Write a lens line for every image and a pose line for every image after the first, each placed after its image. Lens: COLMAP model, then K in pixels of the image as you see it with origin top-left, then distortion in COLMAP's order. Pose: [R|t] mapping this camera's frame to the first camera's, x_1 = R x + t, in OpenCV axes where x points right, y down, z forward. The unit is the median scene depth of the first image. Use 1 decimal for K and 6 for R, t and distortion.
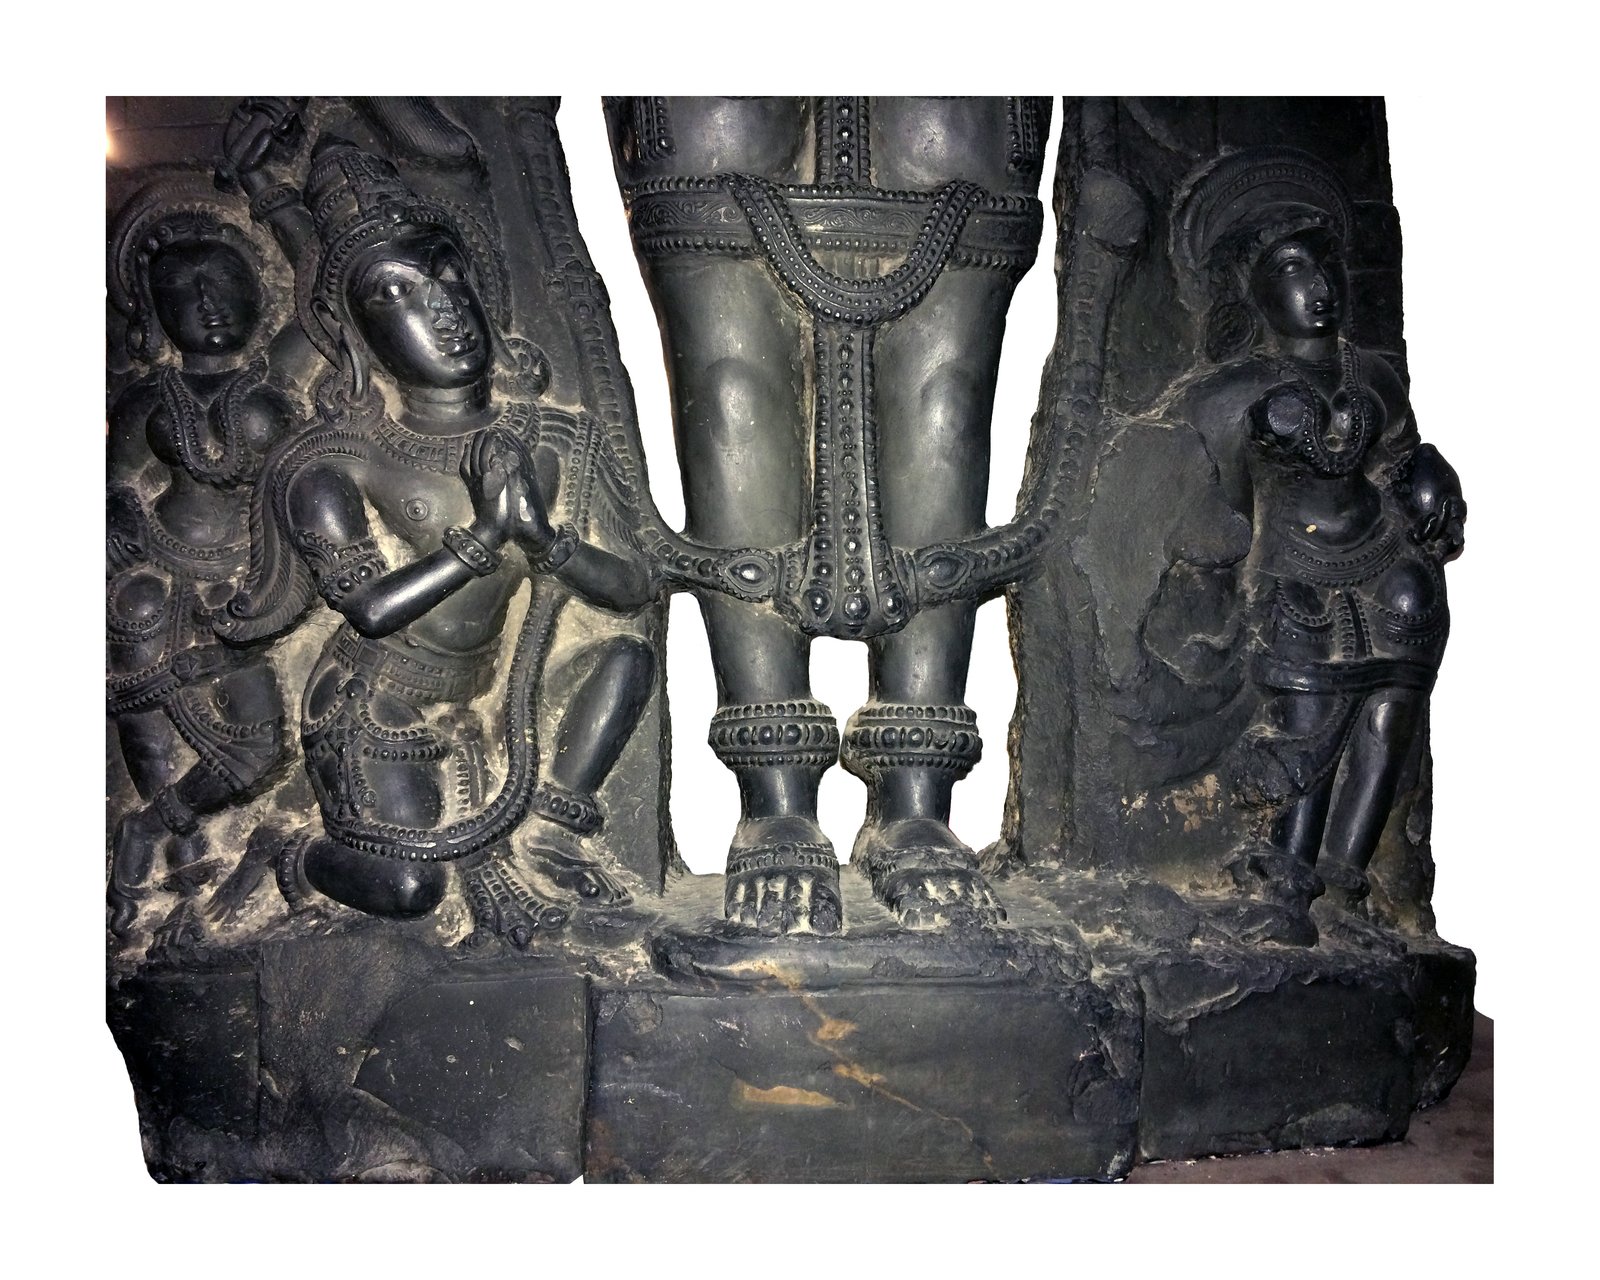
lens RADIAL K [[1461.6, 0, 818.3], [0, 1461.6, 641.3], [0, 0, 1]] dist [0.091534, -0.239509]
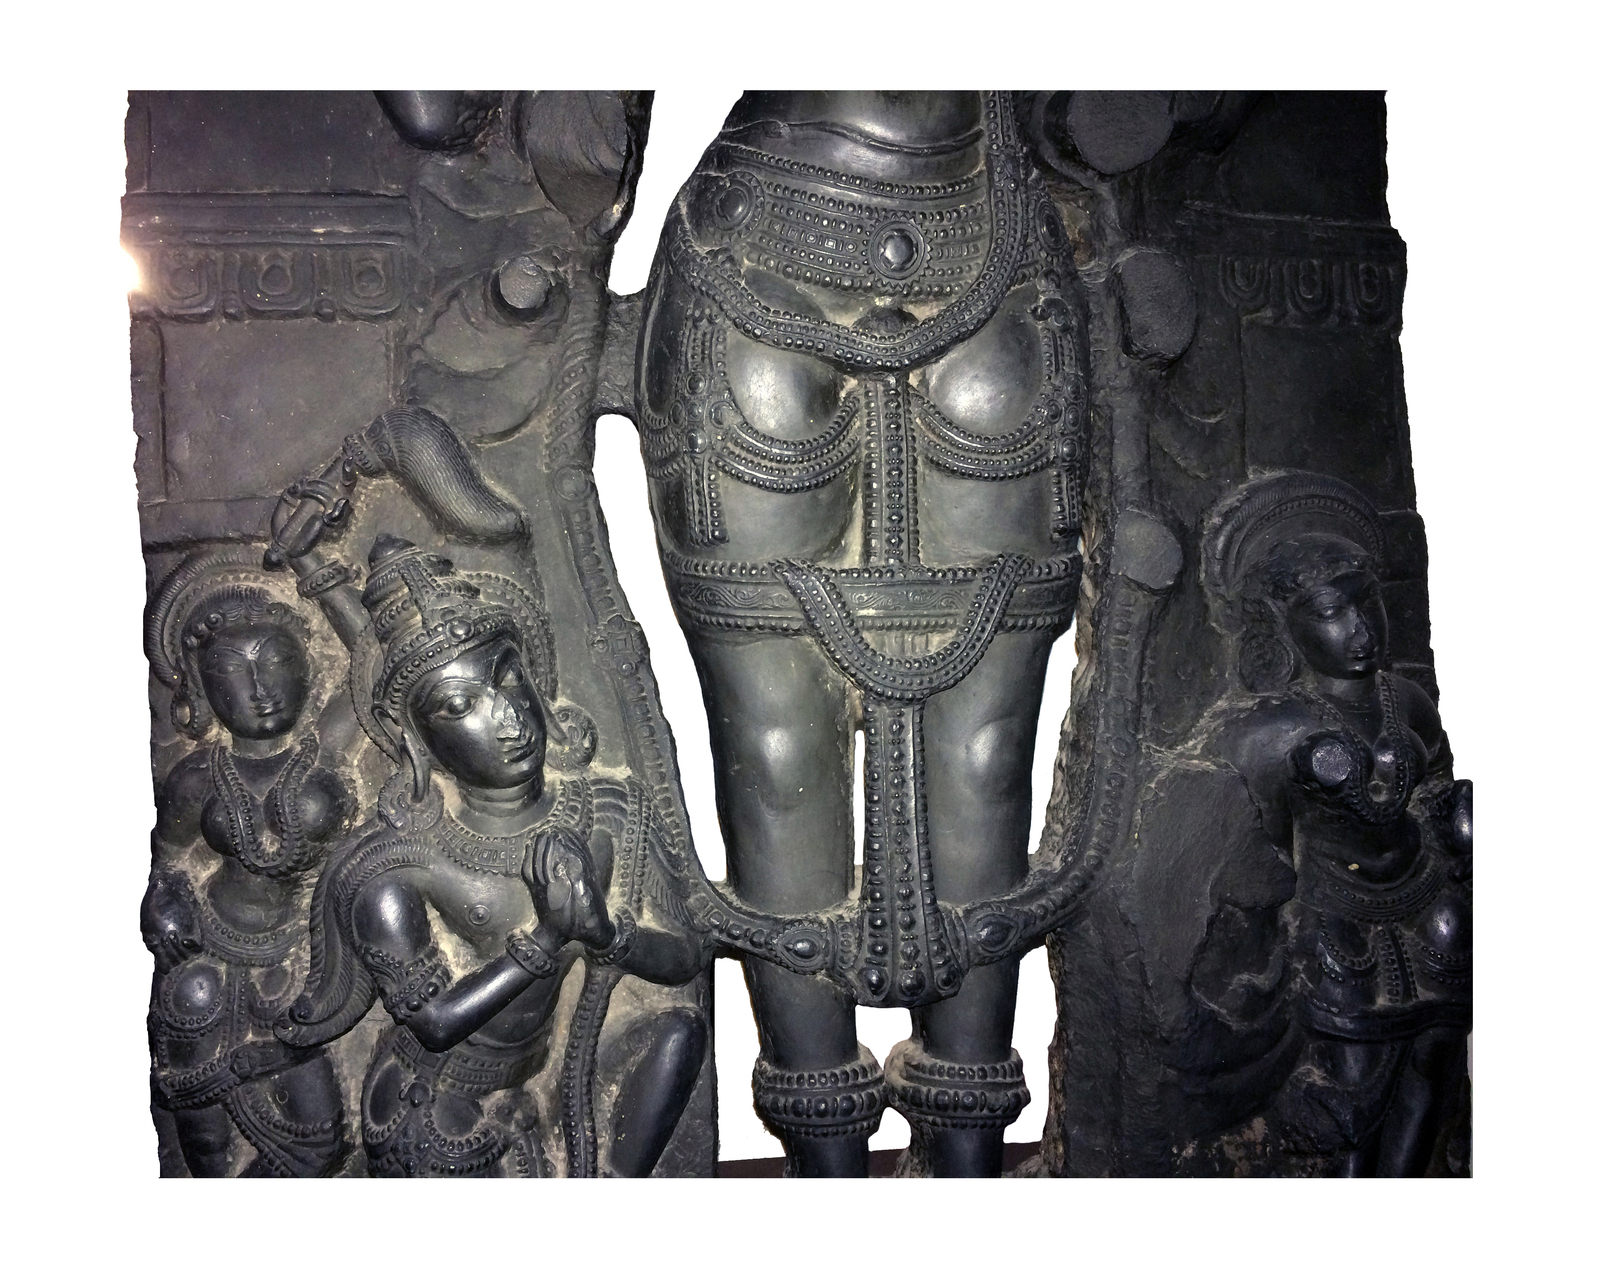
lens RADIAL K [[1462.8, 0, 741.8], [0, 1462.8, 641.3], [0, 0, 1]] dist [0.092548, -0.235768]
pose [[0.999900, -0.013679, 0.003464, -0.087568], [0.013710, 0.999863, -0.009277, -0.241719], [-0.003336, 0.009323, 0.999951, -0.002338]]
